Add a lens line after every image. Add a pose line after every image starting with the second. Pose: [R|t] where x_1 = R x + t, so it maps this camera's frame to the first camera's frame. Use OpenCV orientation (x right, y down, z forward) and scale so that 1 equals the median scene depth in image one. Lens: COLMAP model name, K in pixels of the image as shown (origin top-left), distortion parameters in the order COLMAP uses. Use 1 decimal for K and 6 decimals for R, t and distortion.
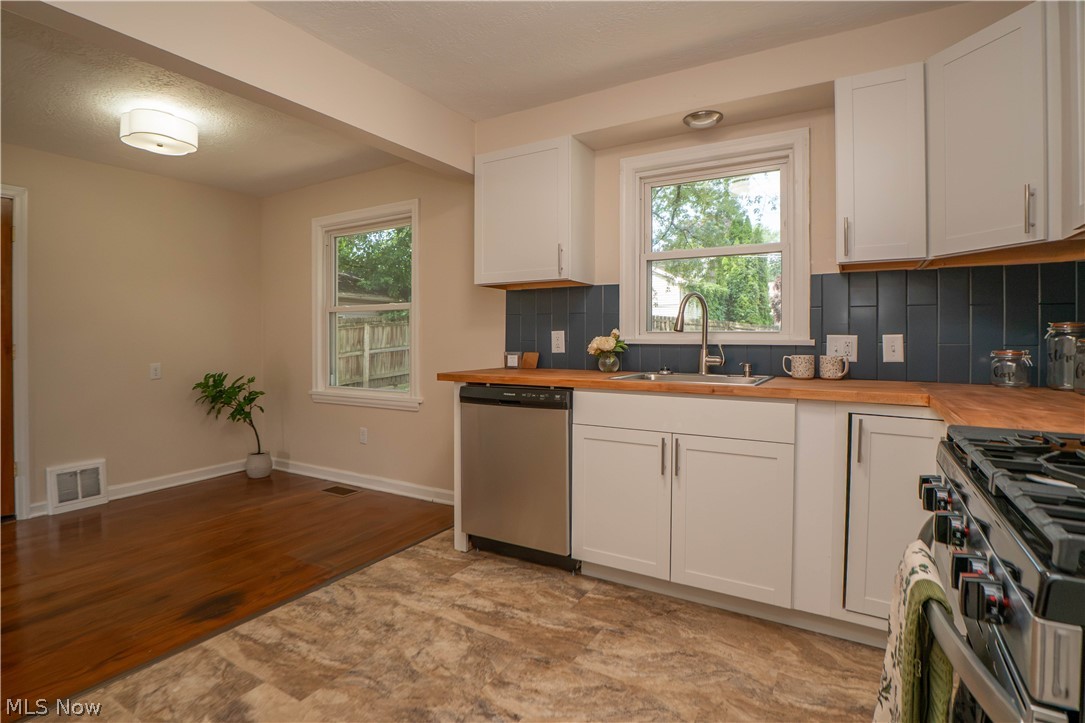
lens RADIAL K [[549.5, 0, 549.2], [0, 549.5, 340.1], [0, 0, 1]] dist [-0.034202, -0.000752]
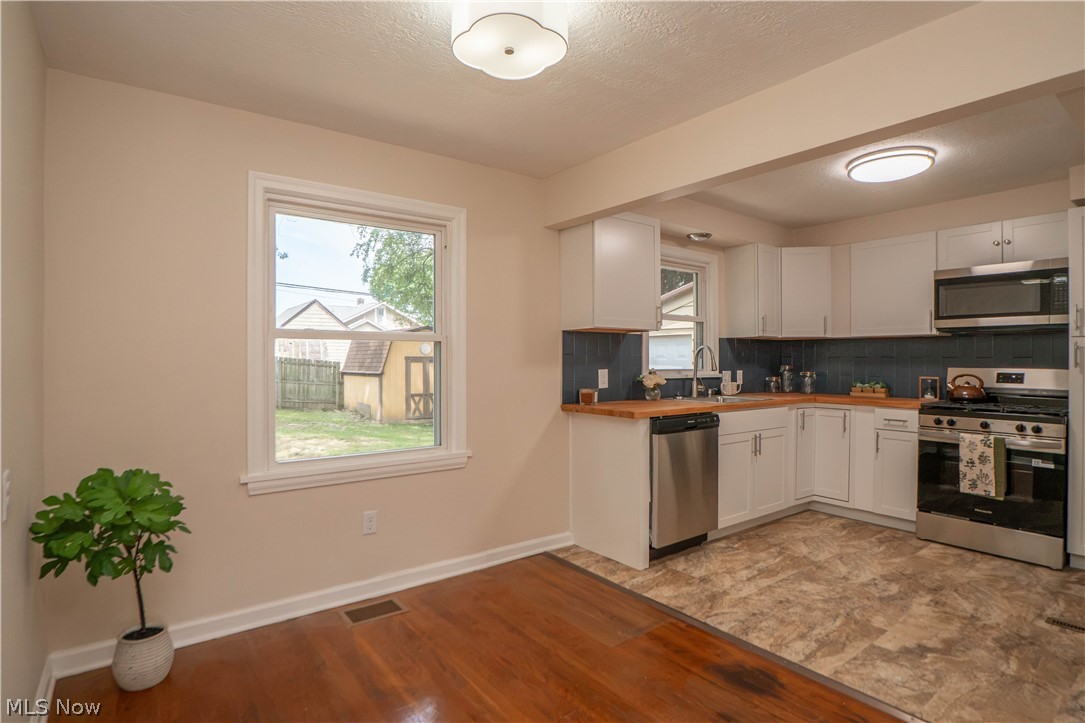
lens RADIAL K [[549.5, 0, 543.9], [0, 549.5, 356.5], [0, 0, 1]] dist [-0.034202, -0.000752]
pose [[0.377965, 0.002801, 0.925815, -1.679916], [0.002422, 0.999989, -0.004014, -0.060270], [-0.925817, 0.003759, 0.377955, 1.007740]]
